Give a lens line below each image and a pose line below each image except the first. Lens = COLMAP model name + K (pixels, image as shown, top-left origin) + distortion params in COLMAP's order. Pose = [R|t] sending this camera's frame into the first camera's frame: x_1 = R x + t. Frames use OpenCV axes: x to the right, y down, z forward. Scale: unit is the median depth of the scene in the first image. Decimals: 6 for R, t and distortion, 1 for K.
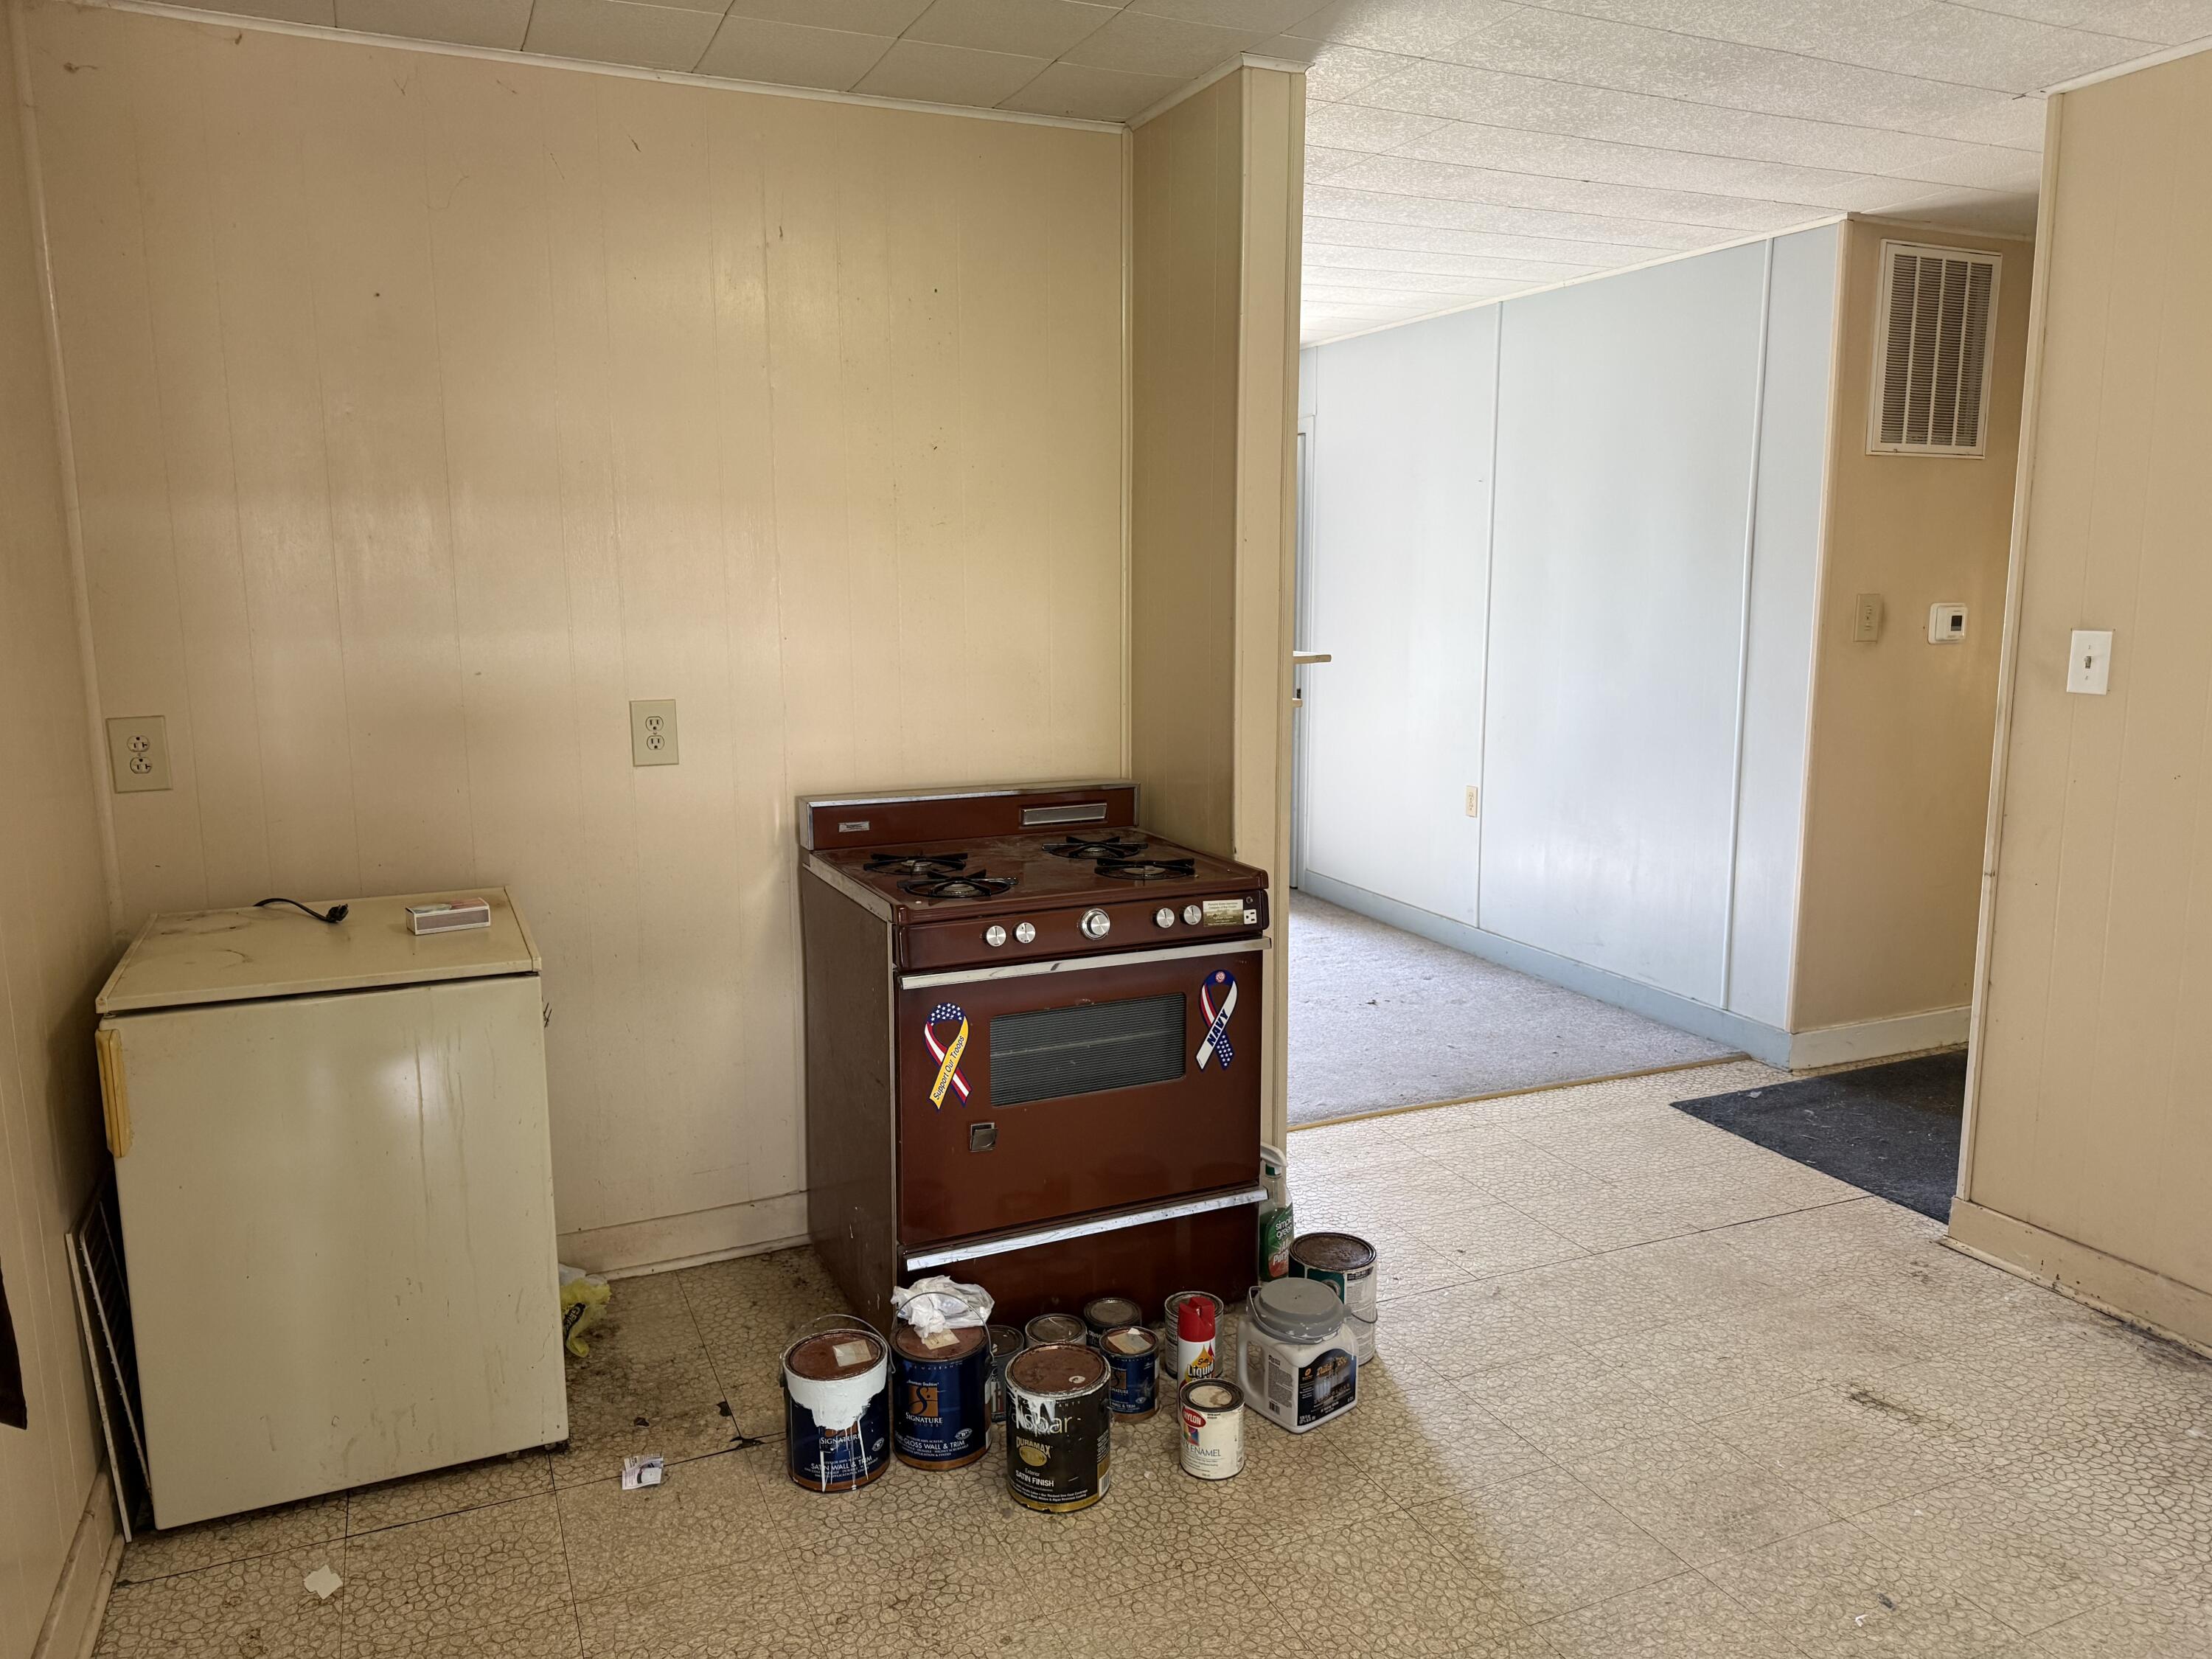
lens RADIAL K [[1572.4, 0, 1107.2], [0, 1572.4, 839.6], [0, 0, 1]] dist [0.002014, -0.001764]
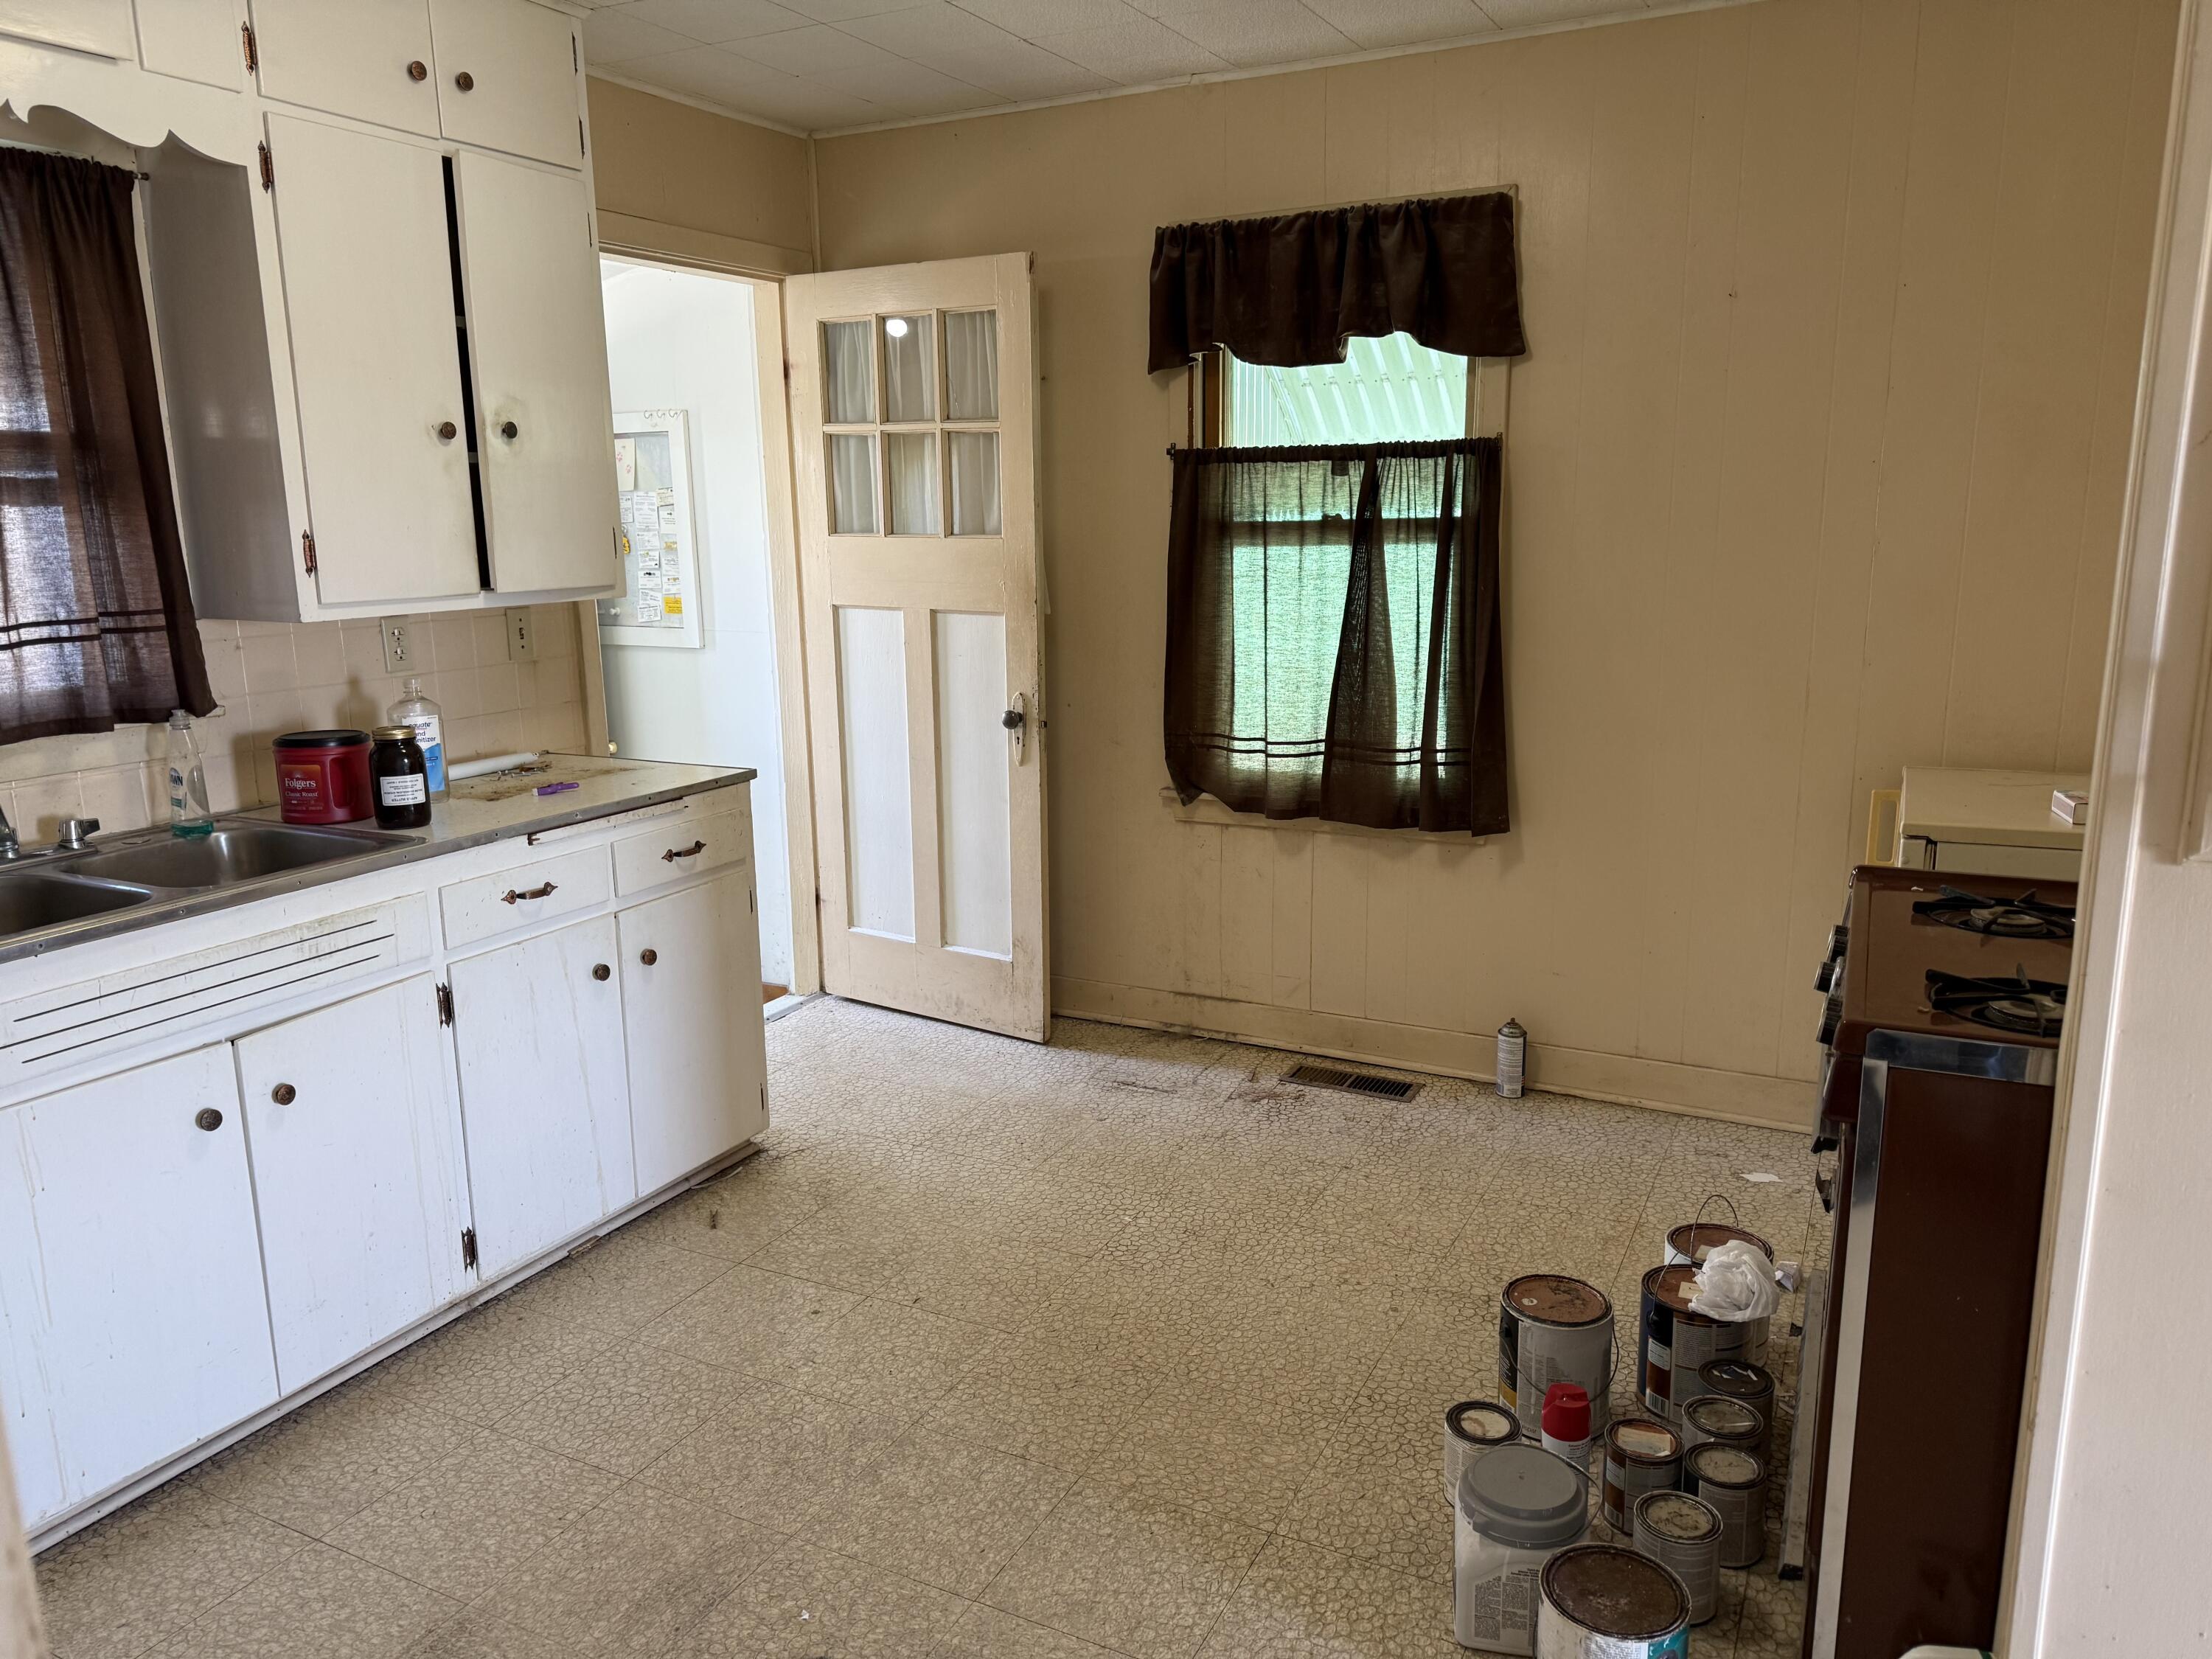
lens RADIAL K [[1555.6, 0, 1106.0], [0, 1555.6, 829.5], [0, 0, 1]] dist [0.115519, -0.163141]
pose [[-0.778097, 0.149009, -0.610214, 0.802687], [-0.084121, 0.937986, 0.336313, -0.261923], [0.622486, 0.313016, -0.717309, 1.560128]]
